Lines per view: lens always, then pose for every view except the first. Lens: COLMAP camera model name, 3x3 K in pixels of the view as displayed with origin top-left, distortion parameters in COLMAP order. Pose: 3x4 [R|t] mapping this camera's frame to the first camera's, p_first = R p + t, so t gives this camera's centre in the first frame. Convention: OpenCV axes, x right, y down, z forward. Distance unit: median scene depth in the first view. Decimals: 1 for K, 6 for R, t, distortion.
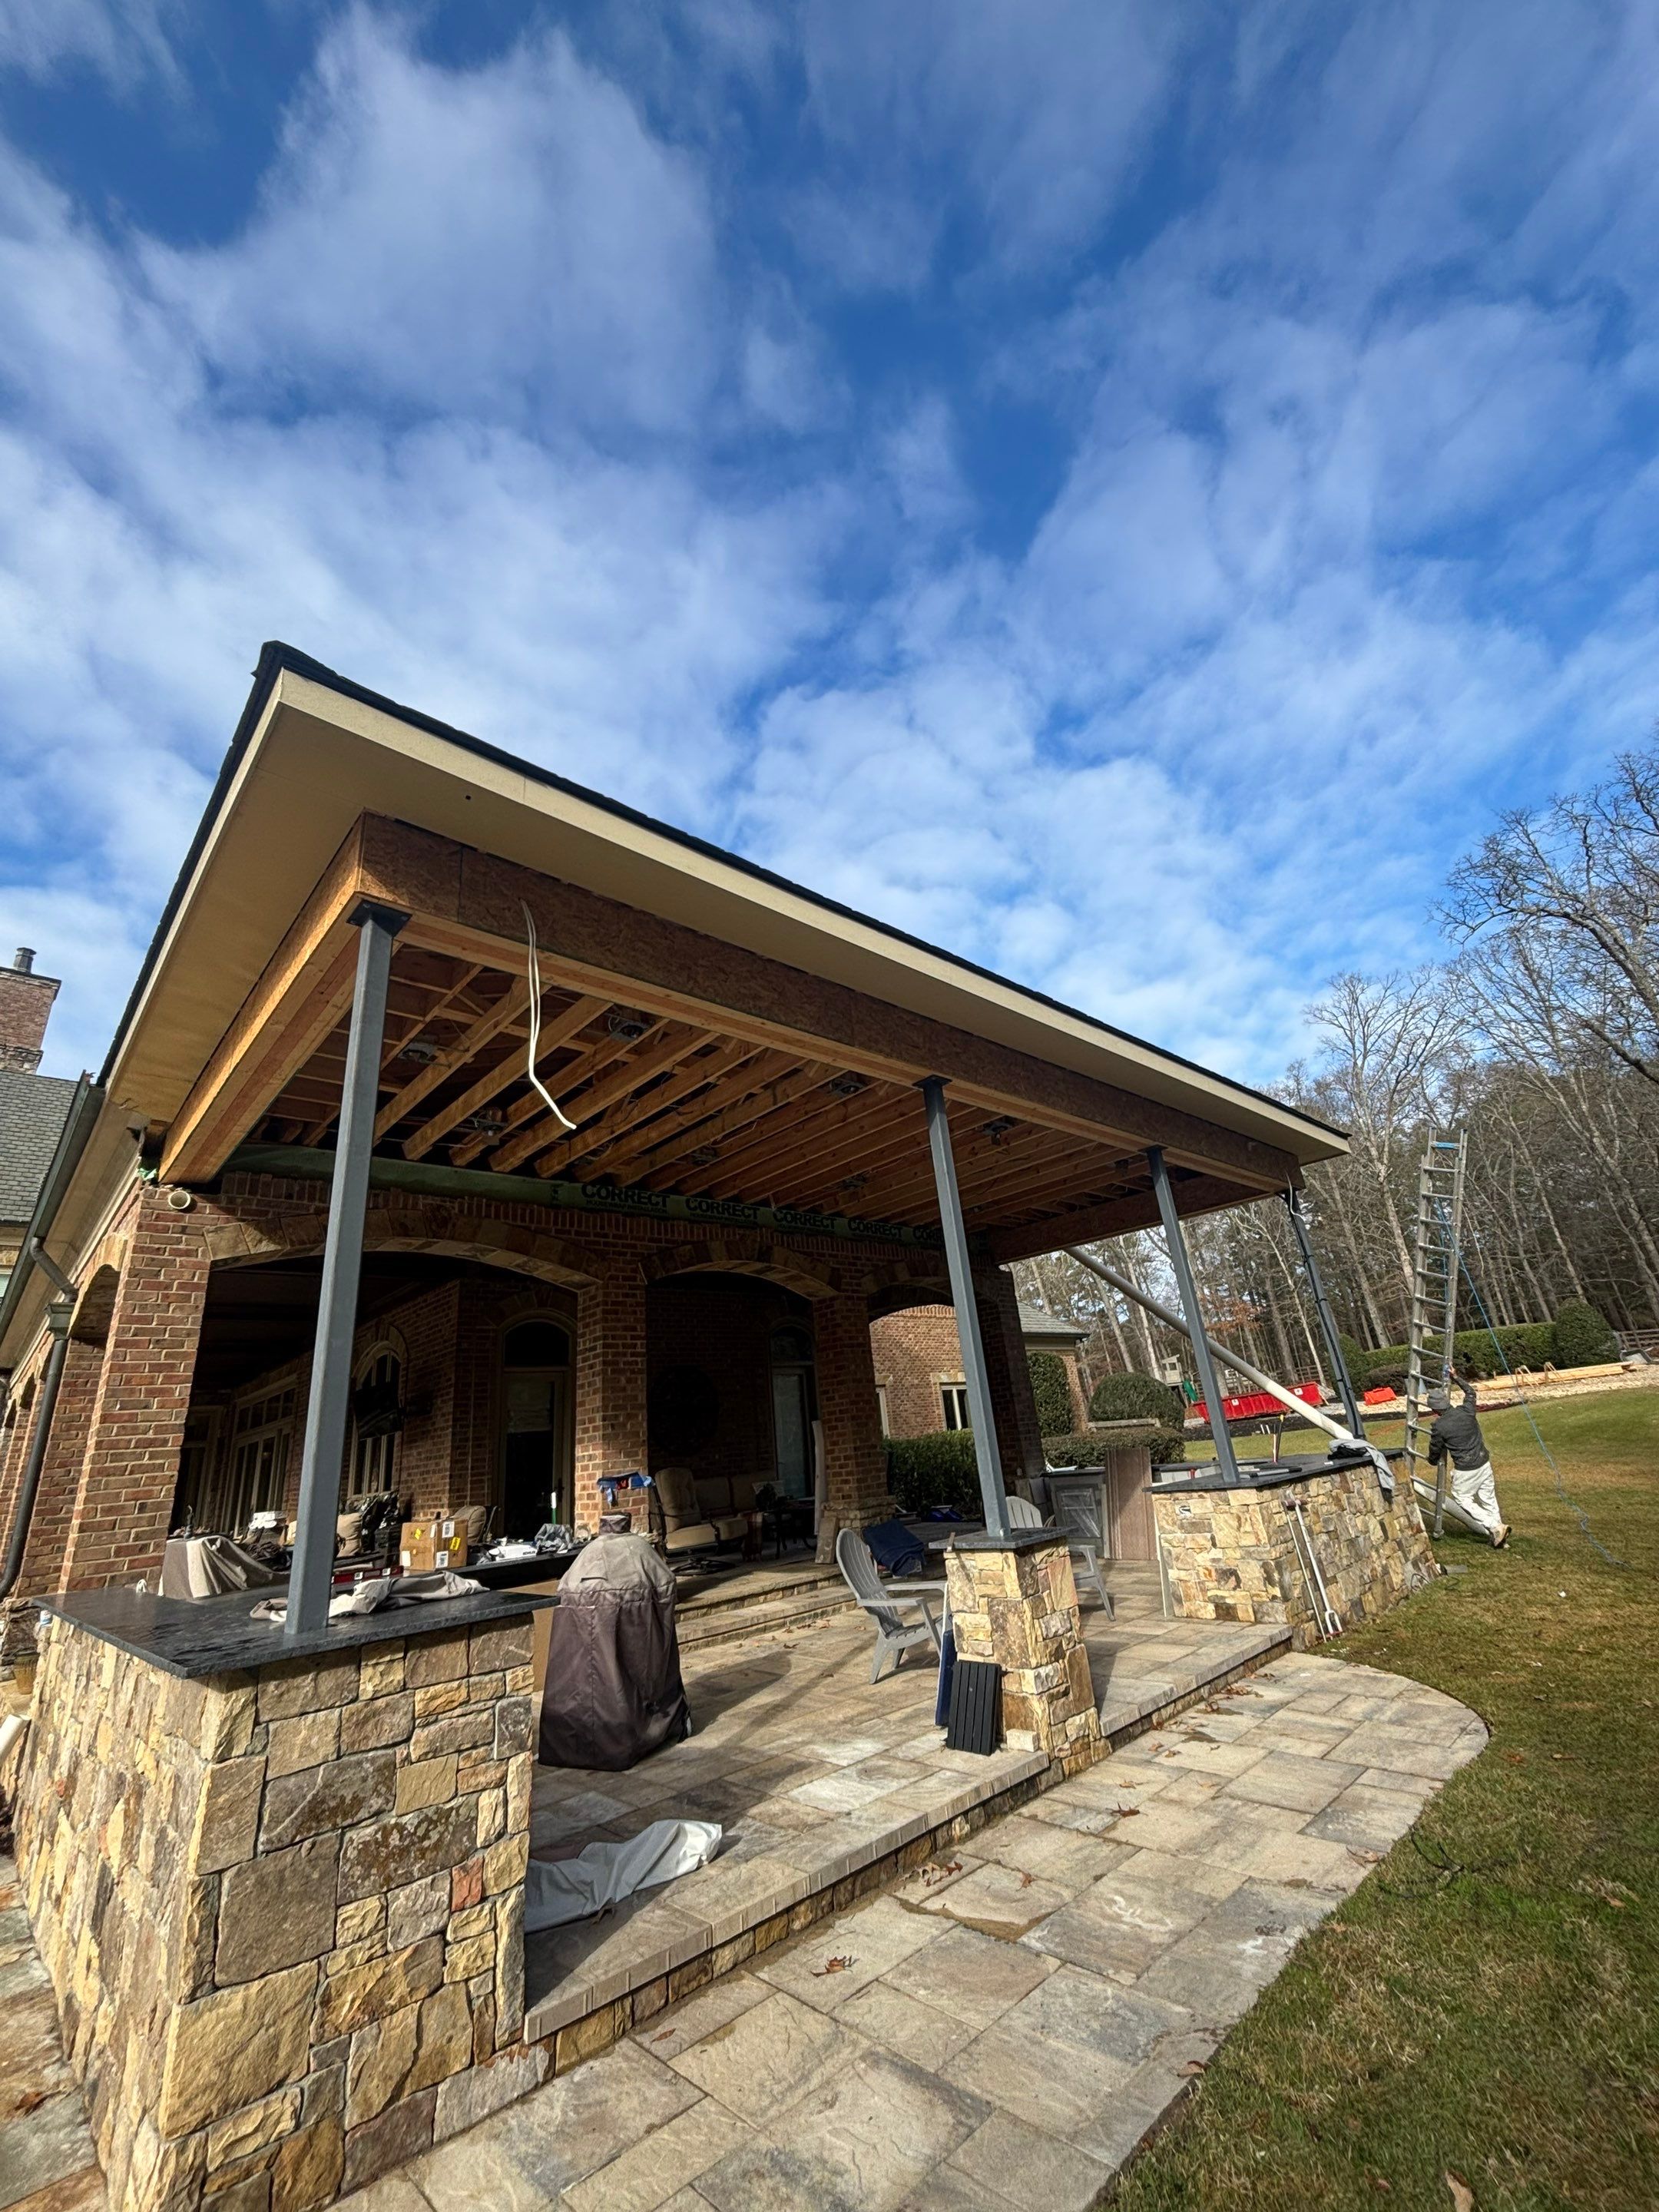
lens RADIAL K [[893.6, 0, 814.6], [0, 893.6, 1099.9], [0, 0, 1]] dist [-0.002579, -0.000098]
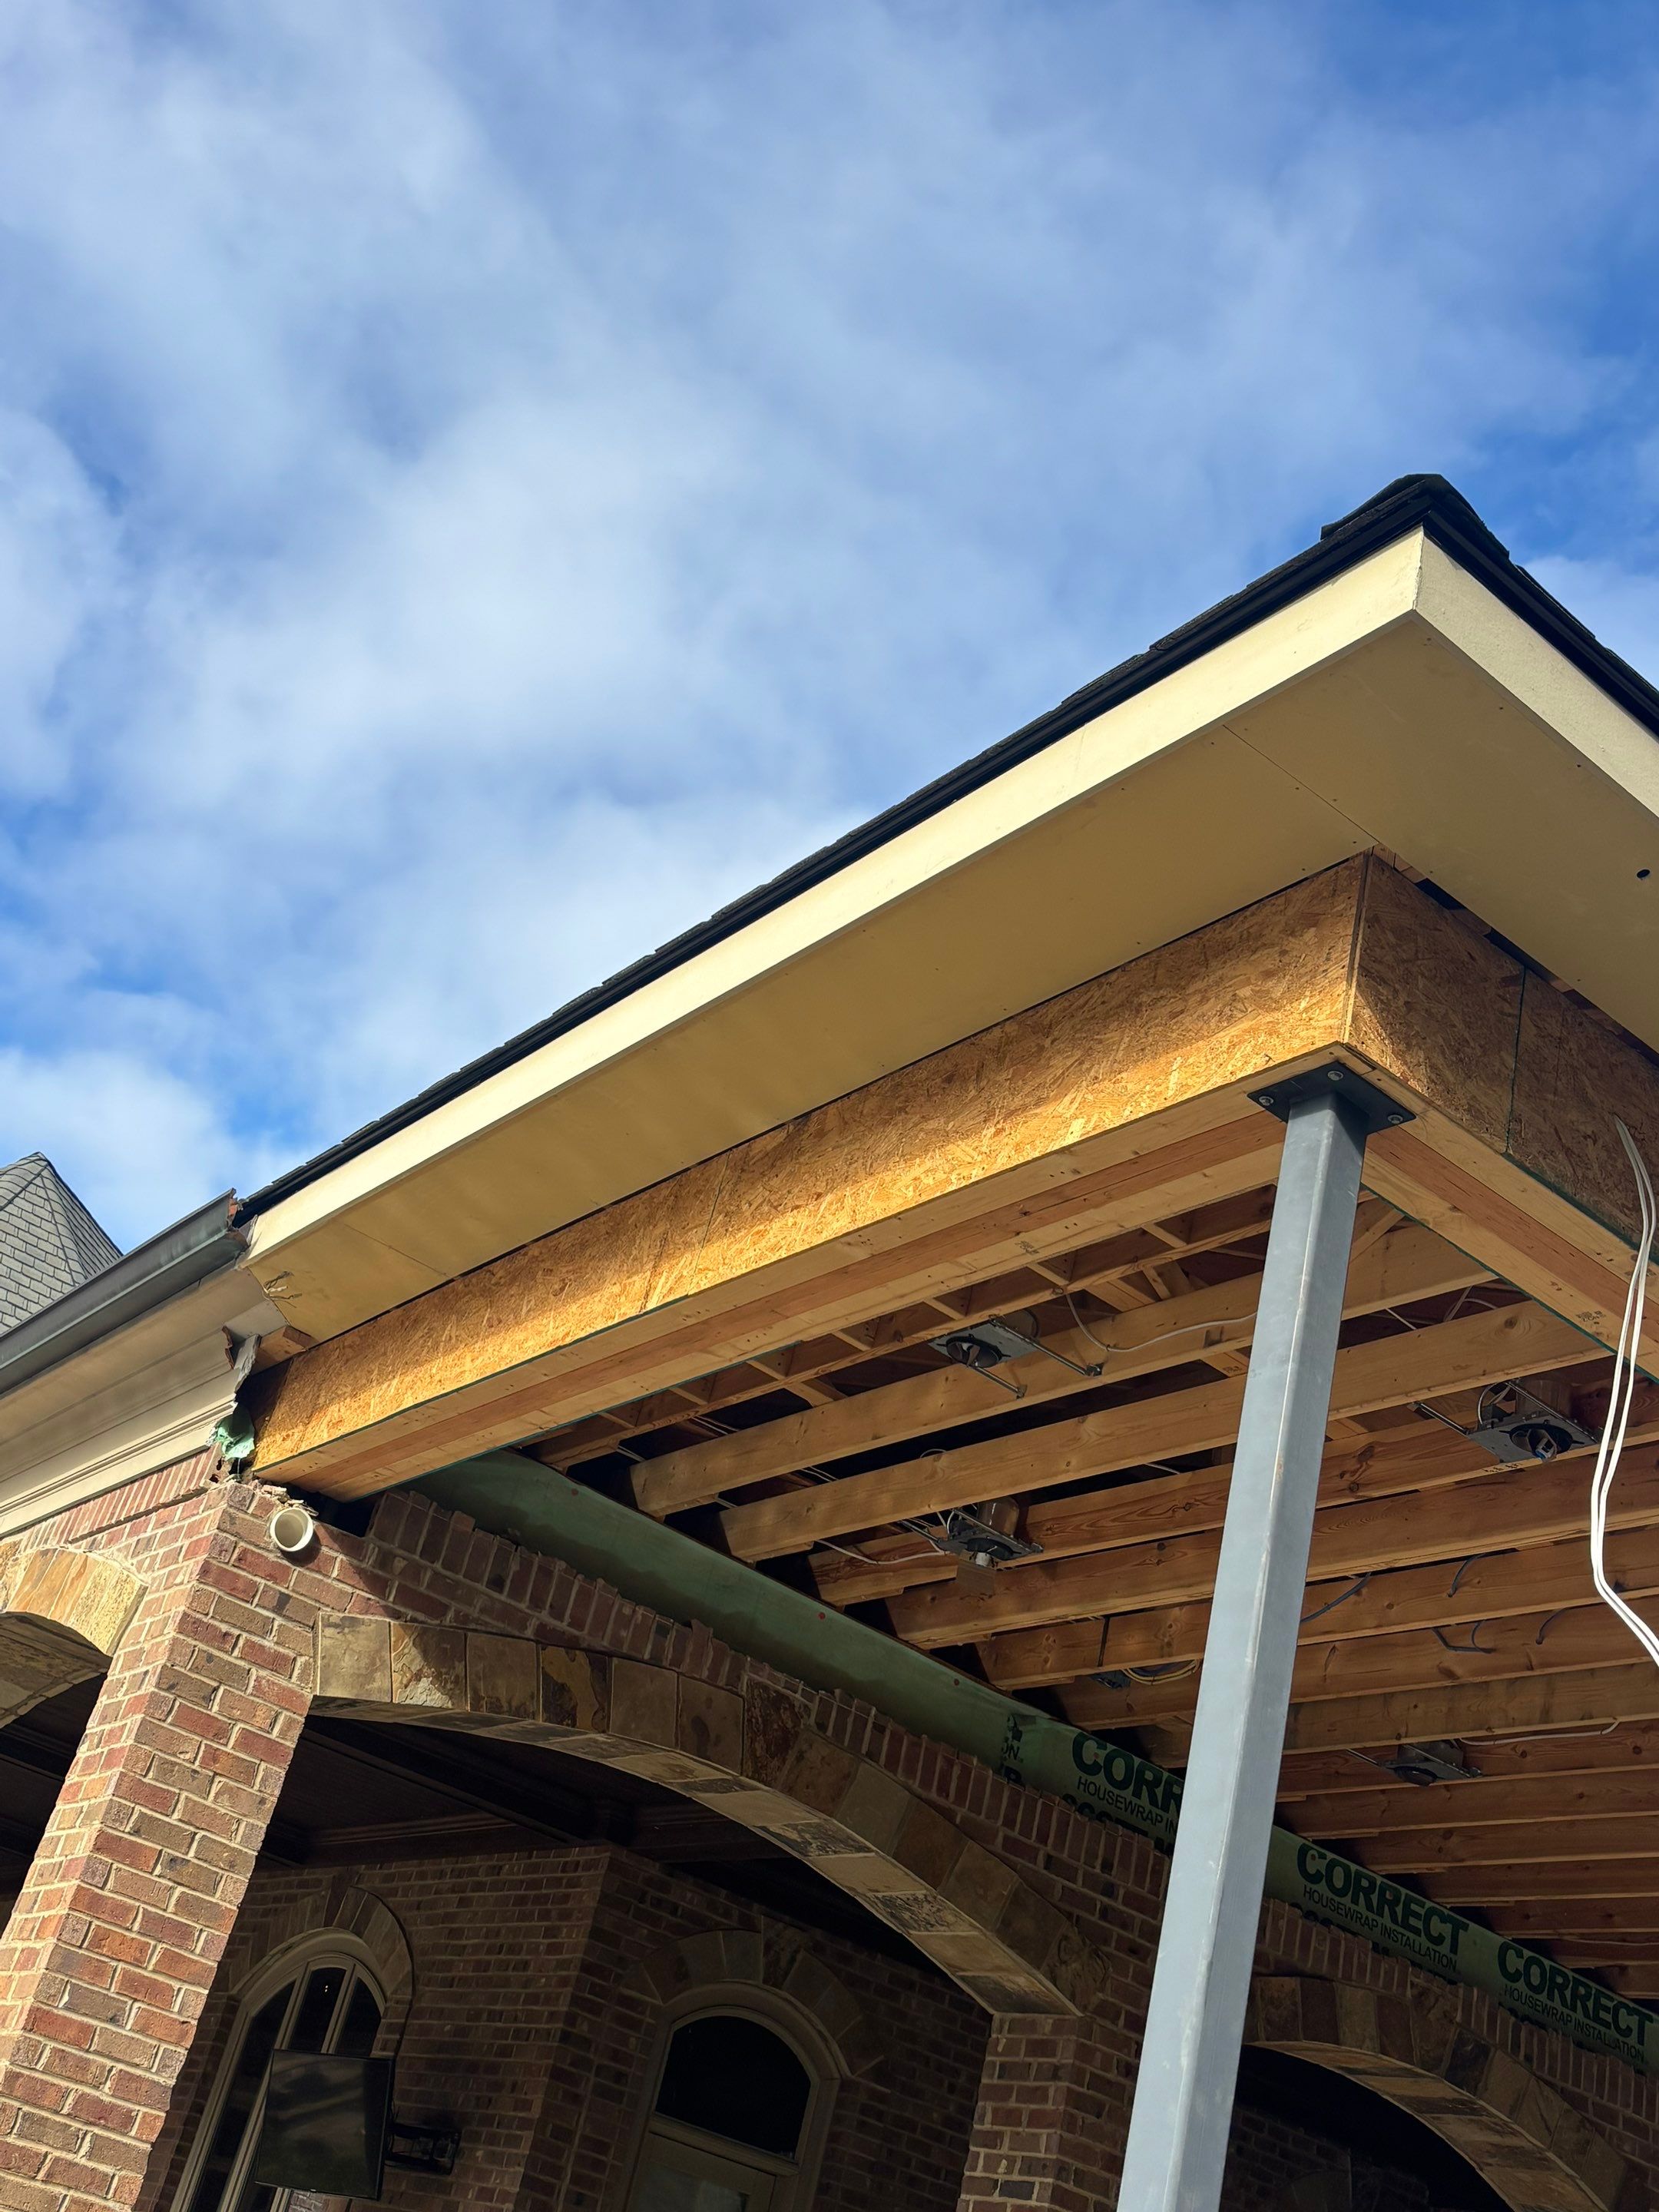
lens RADIAL K [[2287.0, 0, 776.5], [0, 2287.0, 1068.8], [0, 0, 1]] dist [-0.001289, -0.000076]
pose [[0.942609, 0.230126, -0.241931, -0.317773], [-0.269522, 0.952096, -0.144469, -0.000310], [0.197095, 0.201383, 0.959478, -0.033173]]
